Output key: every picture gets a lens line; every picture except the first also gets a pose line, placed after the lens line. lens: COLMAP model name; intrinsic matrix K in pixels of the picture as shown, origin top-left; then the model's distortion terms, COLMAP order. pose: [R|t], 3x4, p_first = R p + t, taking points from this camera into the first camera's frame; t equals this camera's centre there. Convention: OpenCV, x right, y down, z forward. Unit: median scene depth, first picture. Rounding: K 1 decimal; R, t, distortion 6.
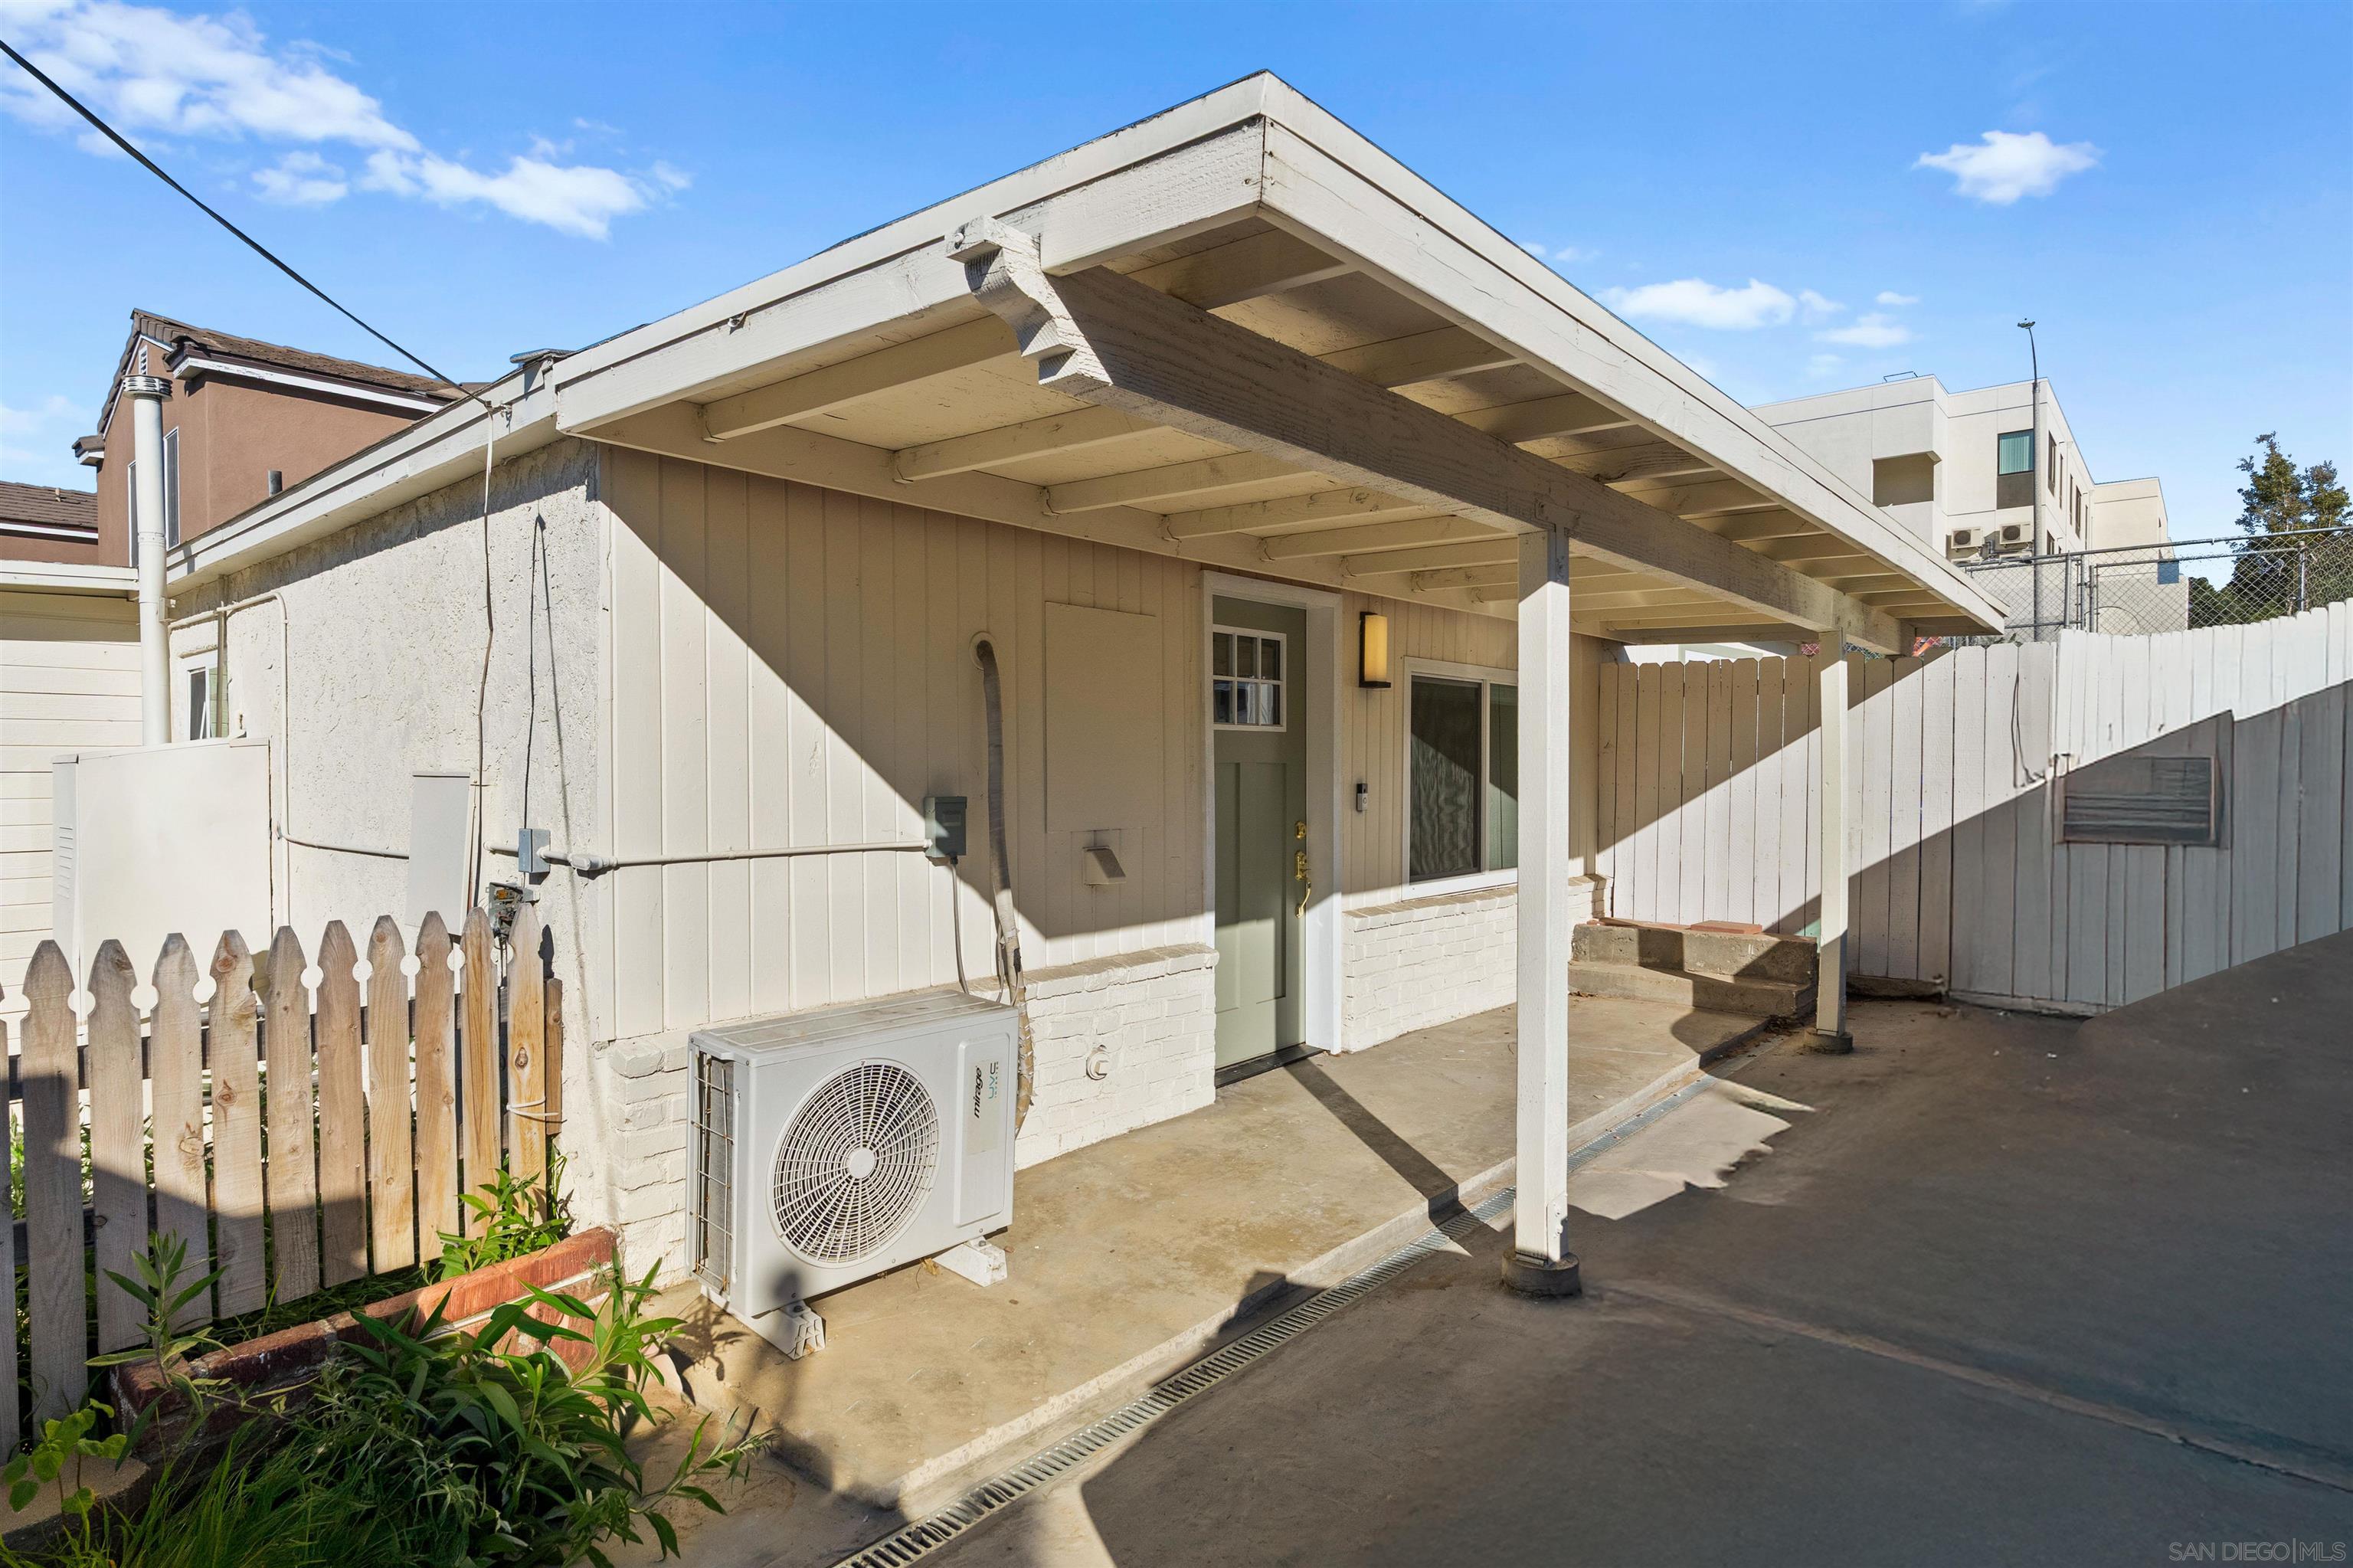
lens RADIAL K [[1069.3, 0, 1156.4], [0, 1069.3, 769.7], [0, 0, 1]] dist [-0.006308, 0.000986]
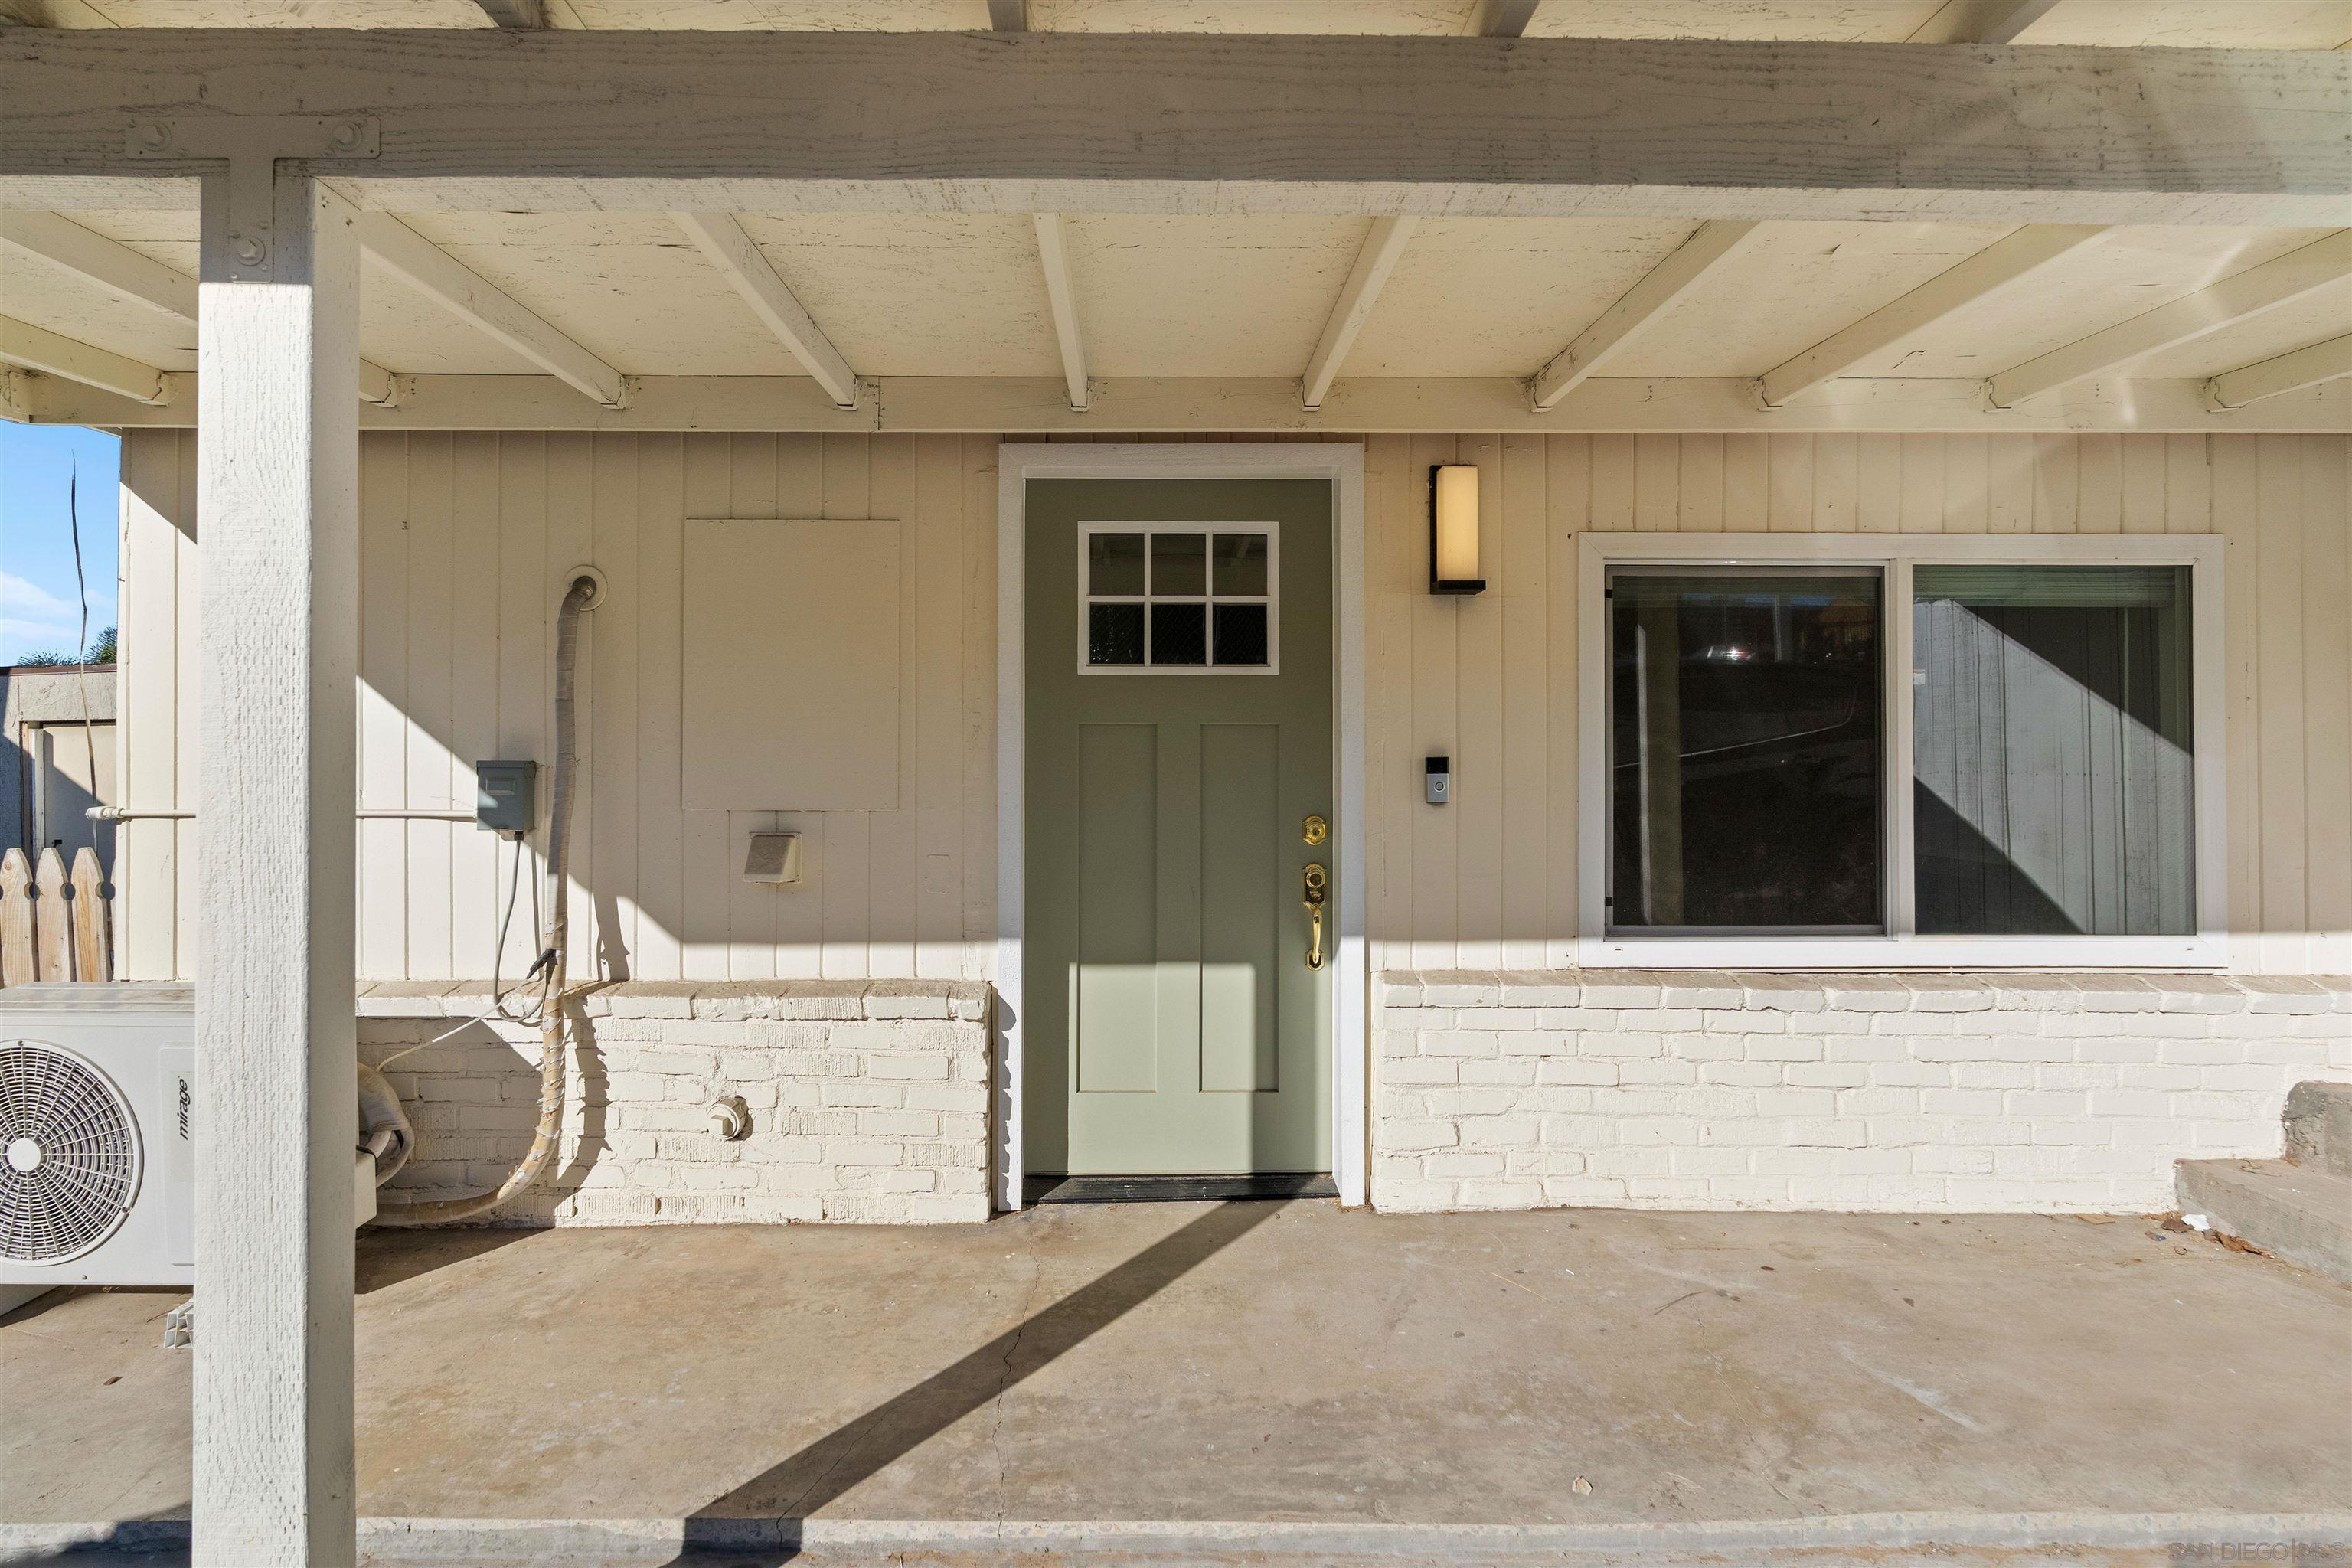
lens RADIAL K [[1081.9, 0, 1168.2], [0, 1081.9, 714.6], [0, 0, 1]] dist [-0.001624, 0.000361]
pose [[0.722888, -0.010135, -0.690891, 0.605749], [-0.003958, 0.999815, -0.018808, 0.001824], [0.690954, 0.016330, 0.722714, 0.566740]]
